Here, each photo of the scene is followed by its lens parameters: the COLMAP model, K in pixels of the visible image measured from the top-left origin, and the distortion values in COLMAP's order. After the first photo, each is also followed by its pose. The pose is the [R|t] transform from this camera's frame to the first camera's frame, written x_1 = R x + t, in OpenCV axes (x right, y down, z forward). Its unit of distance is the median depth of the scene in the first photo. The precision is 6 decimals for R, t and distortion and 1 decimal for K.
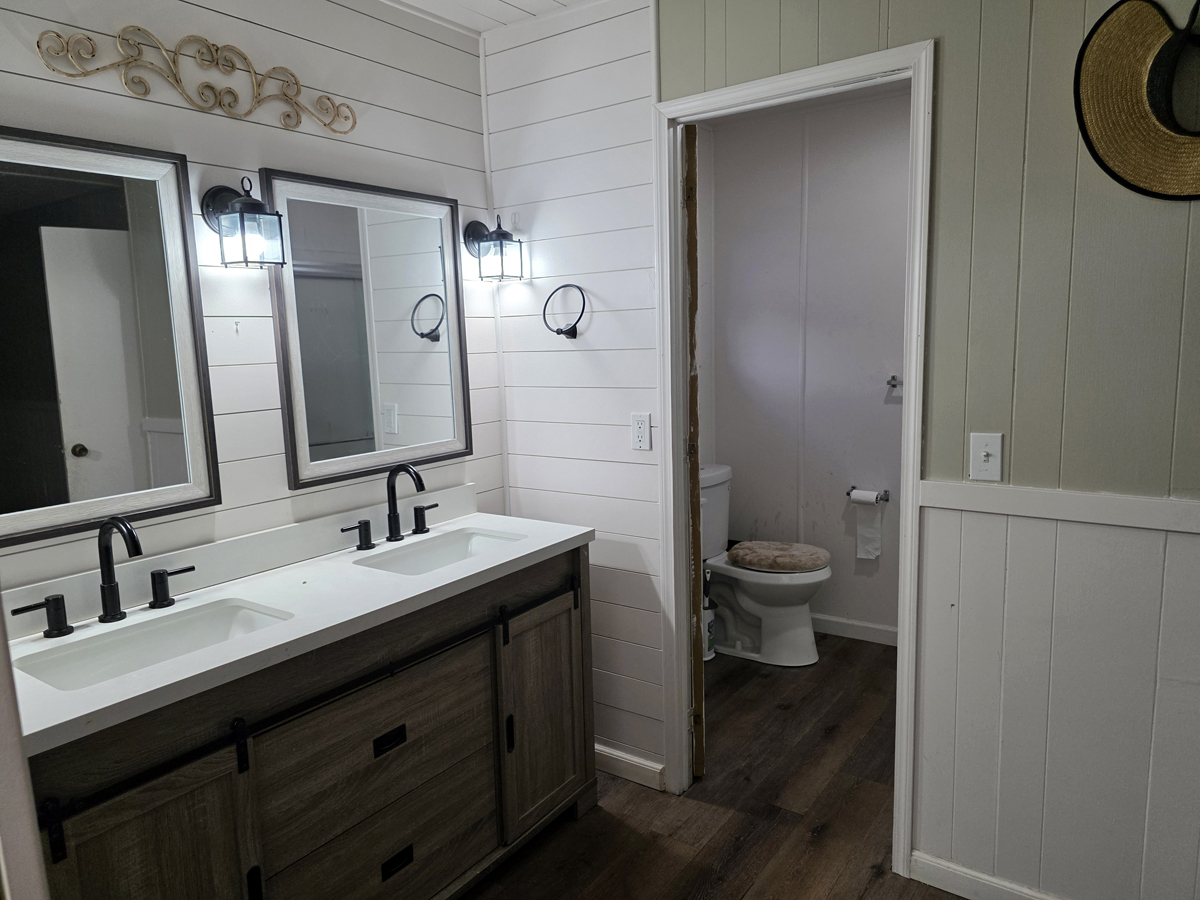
lens RADIAL K [[805.0, 0, 590.8], [0, 805.0, 445.2], [0, 0, 1]] dist [0.054391, -0.046168]
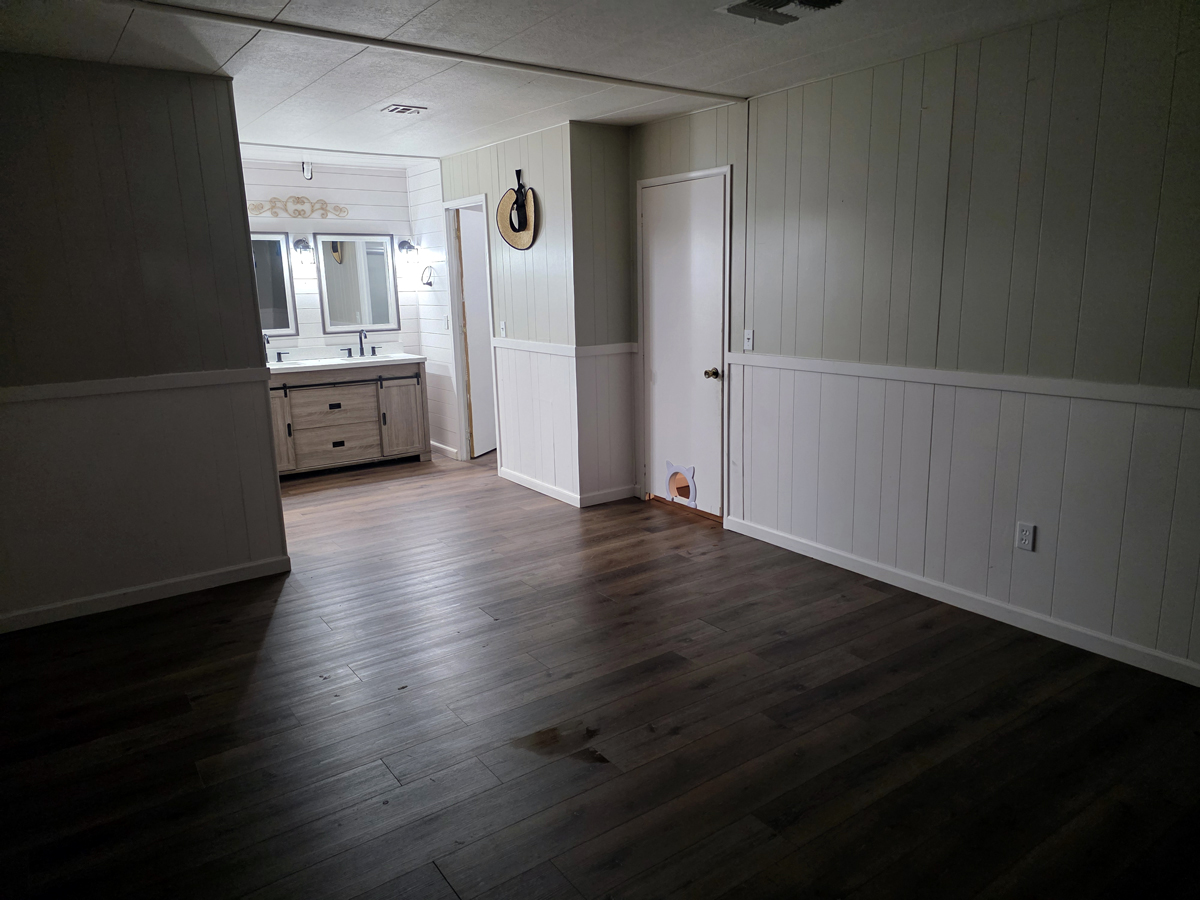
lens RADIAL K [[805.0, 0, 602.3], [0, 805.0, 446.6], [0, 0, 1]] dist [0.054391, -0.046168]
pose [[0.942367, 0.080593, -0.324730, 1.899141], [-0.055073, 0.994681, 0.087042, 0.172052], [0.330017, -0.064142, 0.941793, -1.814270]]
